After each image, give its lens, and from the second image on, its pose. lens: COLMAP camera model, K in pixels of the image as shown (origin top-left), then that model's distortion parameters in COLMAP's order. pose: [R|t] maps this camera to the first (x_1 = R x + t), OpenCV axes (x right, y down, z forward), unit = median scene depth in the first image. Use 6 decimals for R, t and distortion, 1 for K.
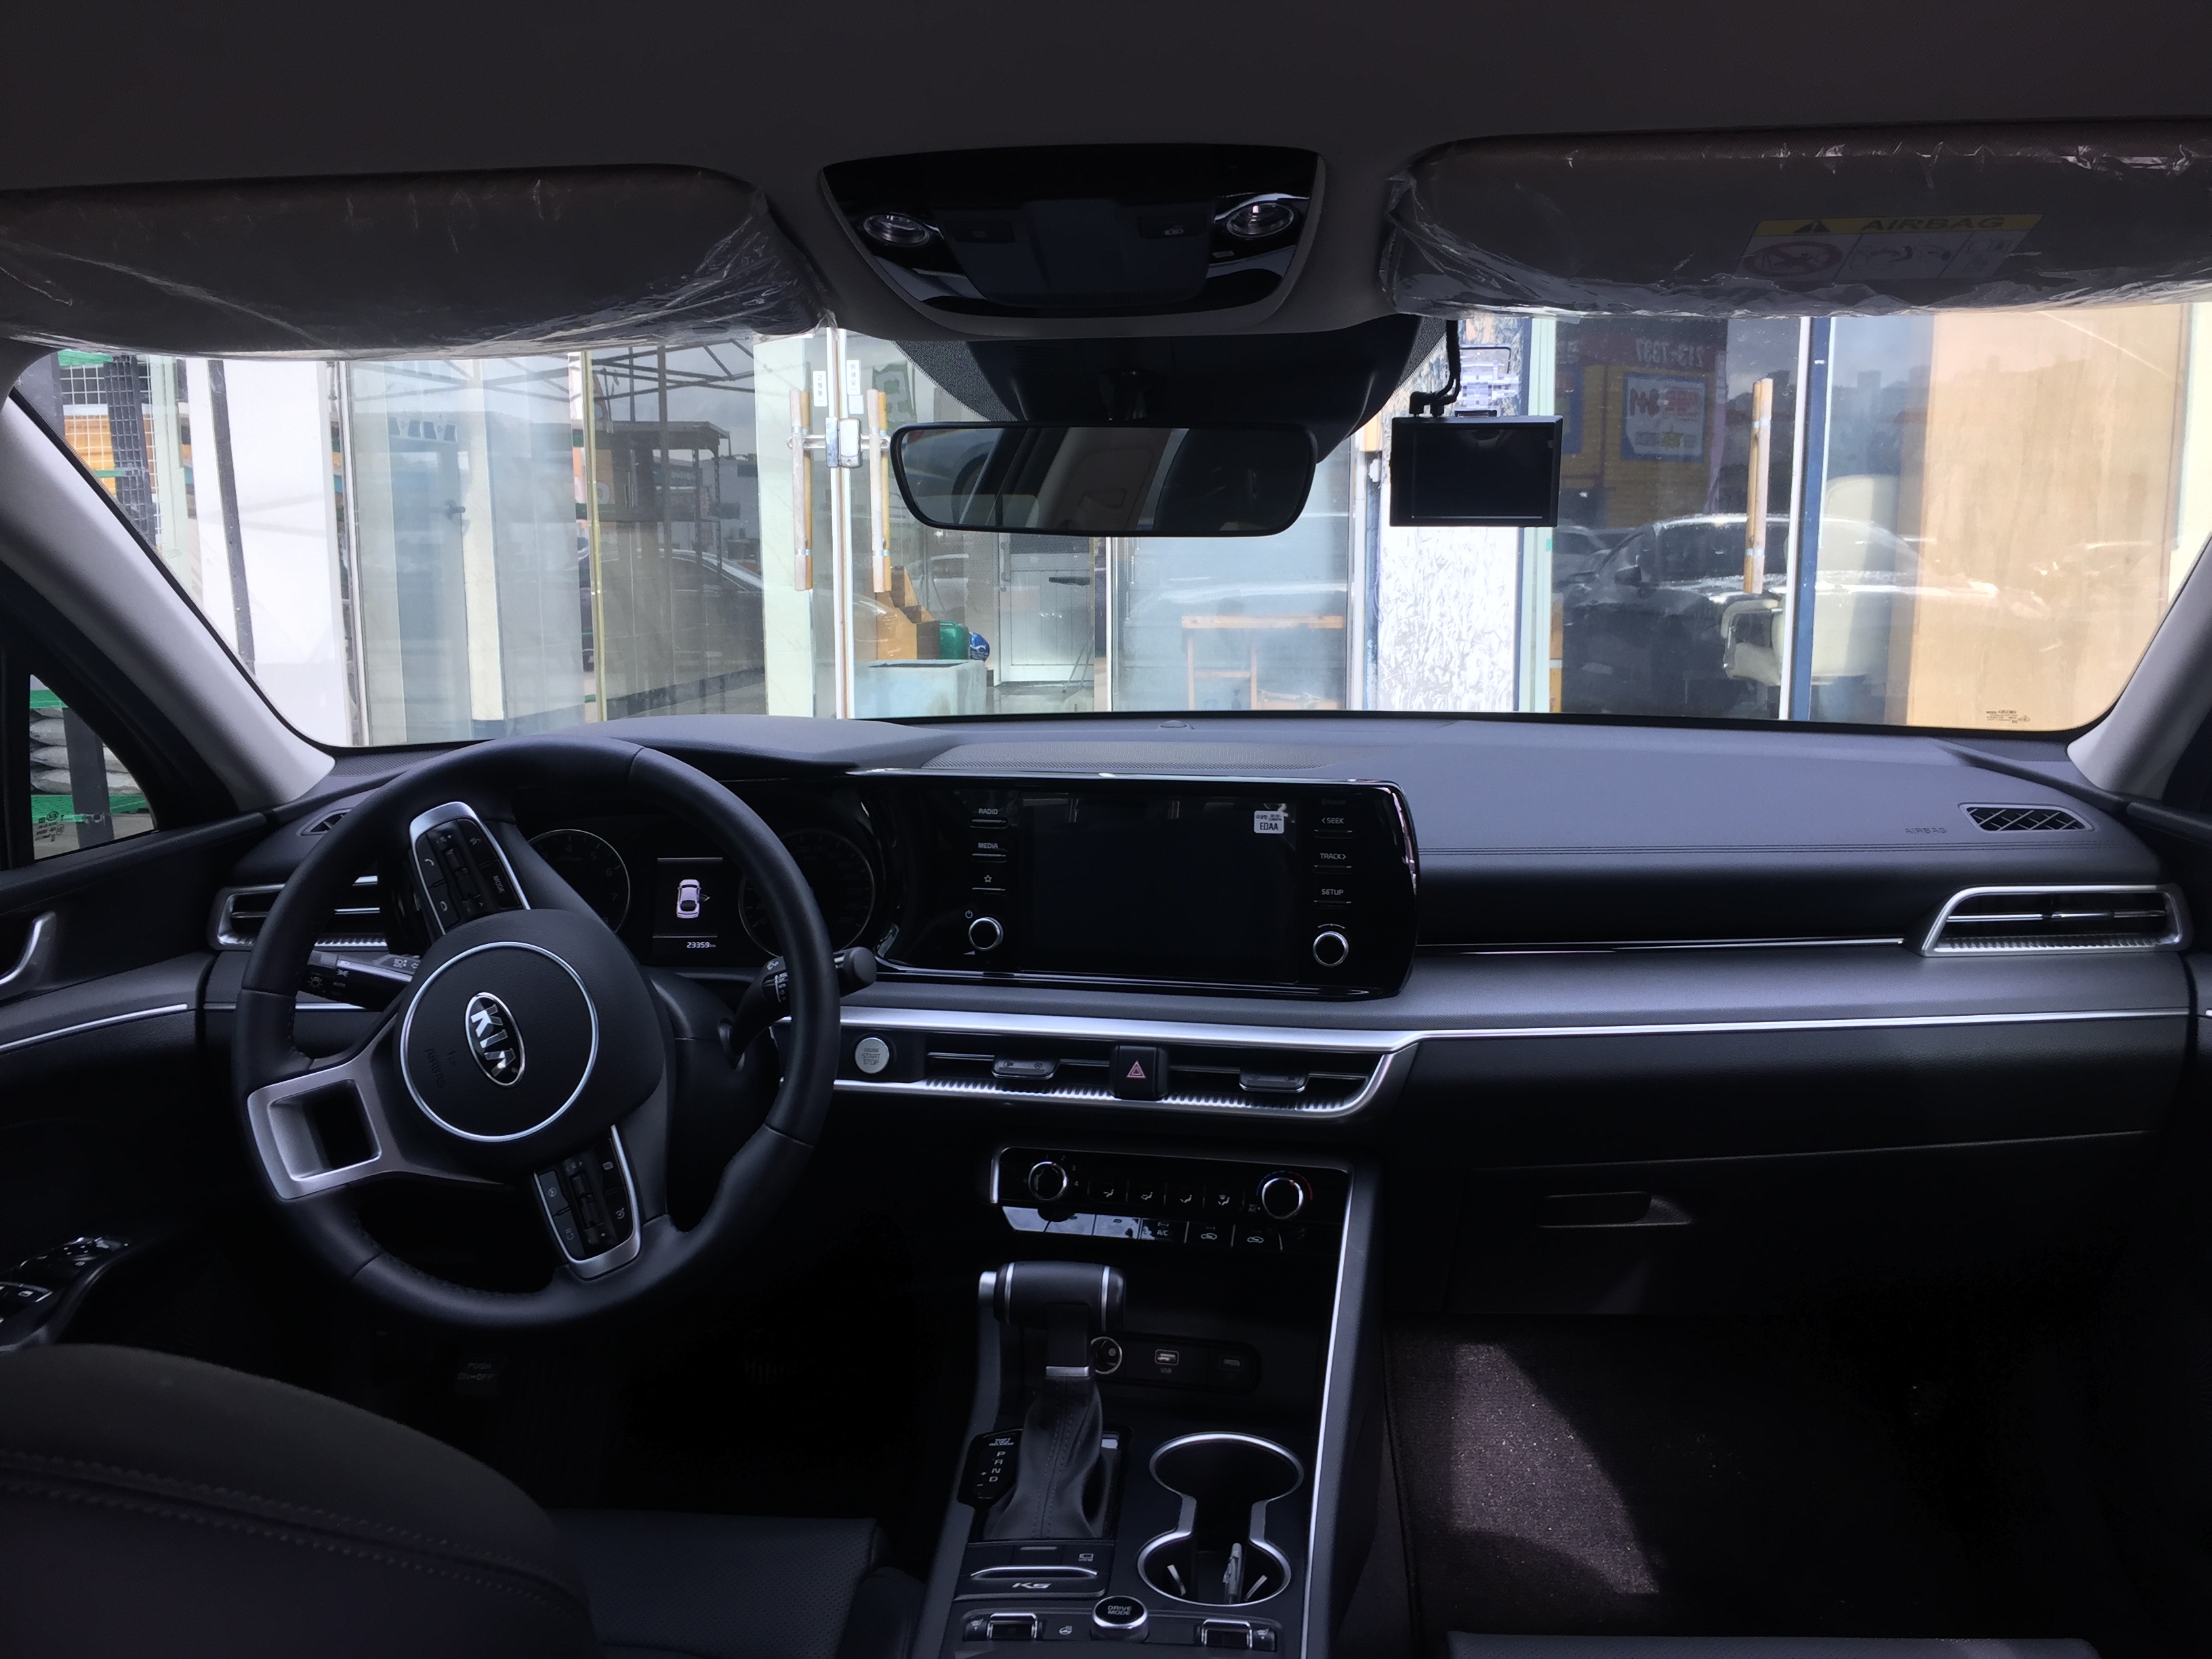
lens RADIAL K [[1872.3, 0, 1101.6], [0, 1872.3, 836.8], [0, 0, 1]] dist [0.008985, 0.003210]
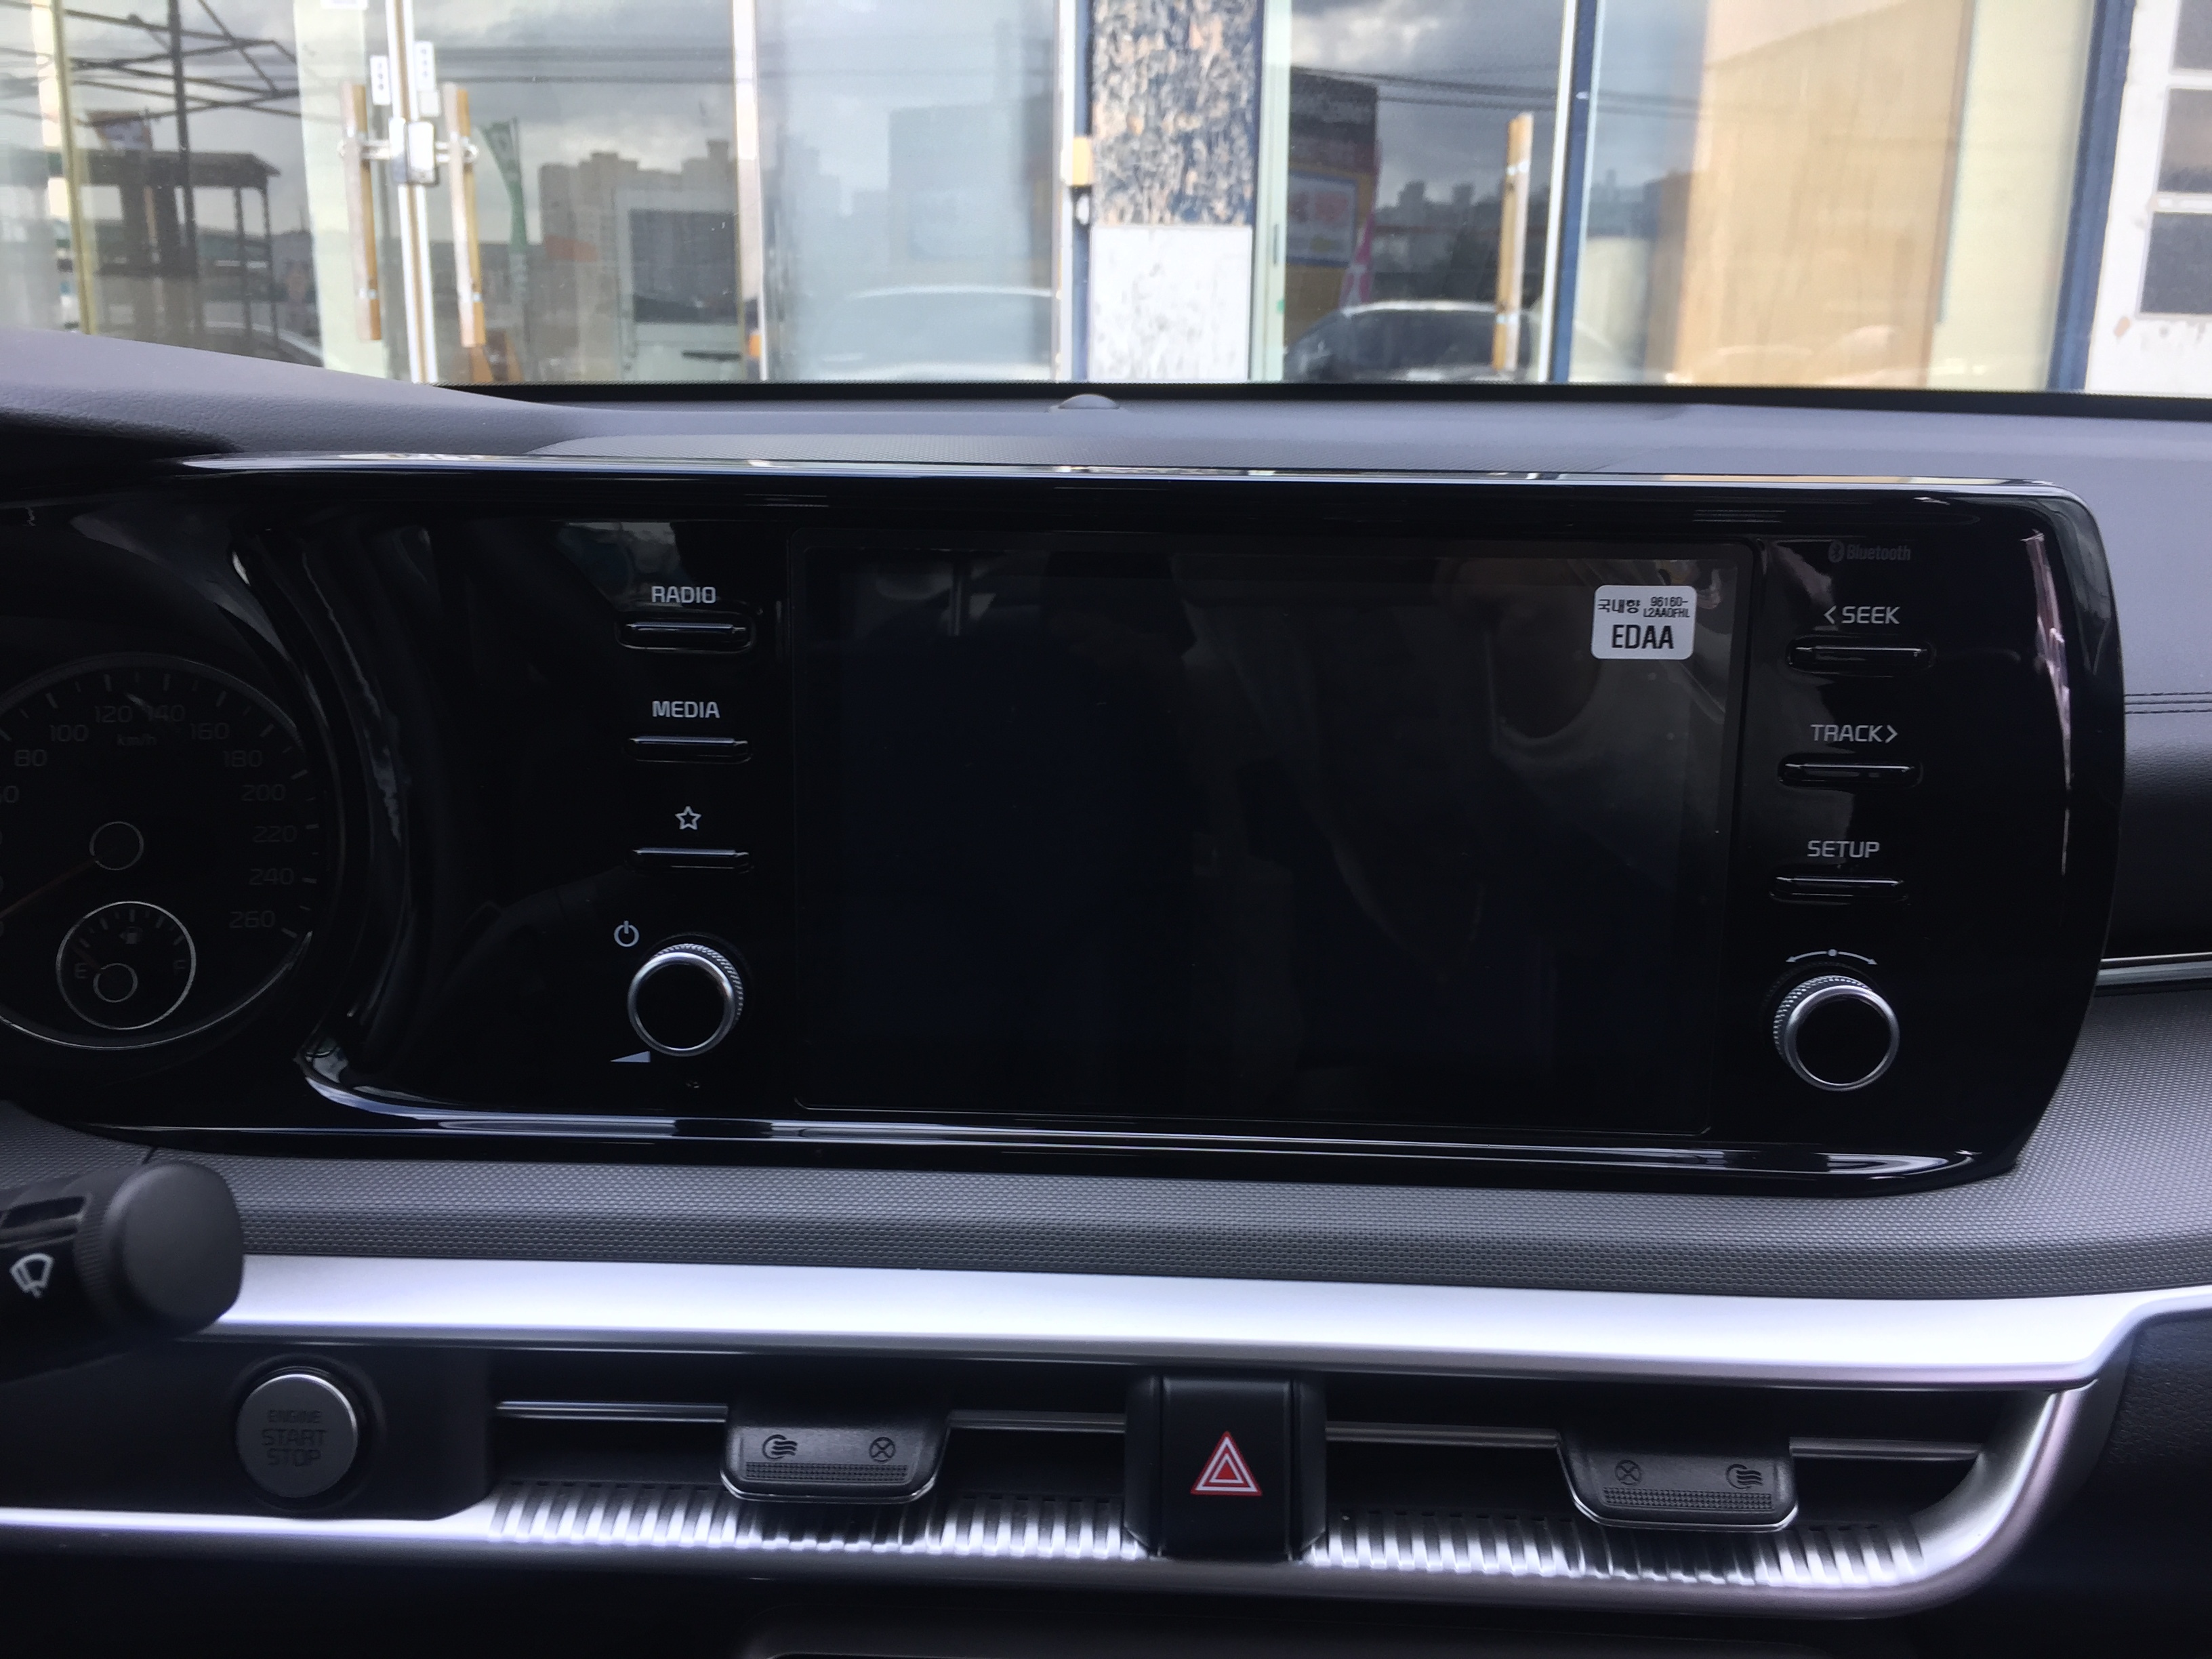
lens RADIAL K [[1848.9, 0, 1076.8], [0, 1848.9, 754.2], [0, 0, 1]] dist [0.019868, 0.010830]
pose [[0.982955, -0.023638, 0.182319, -0.013730], [0.013190, 0.998211, 0.058309, -0.001287], [-0.183371, -0.054911, 0.981509, 0.178636]]
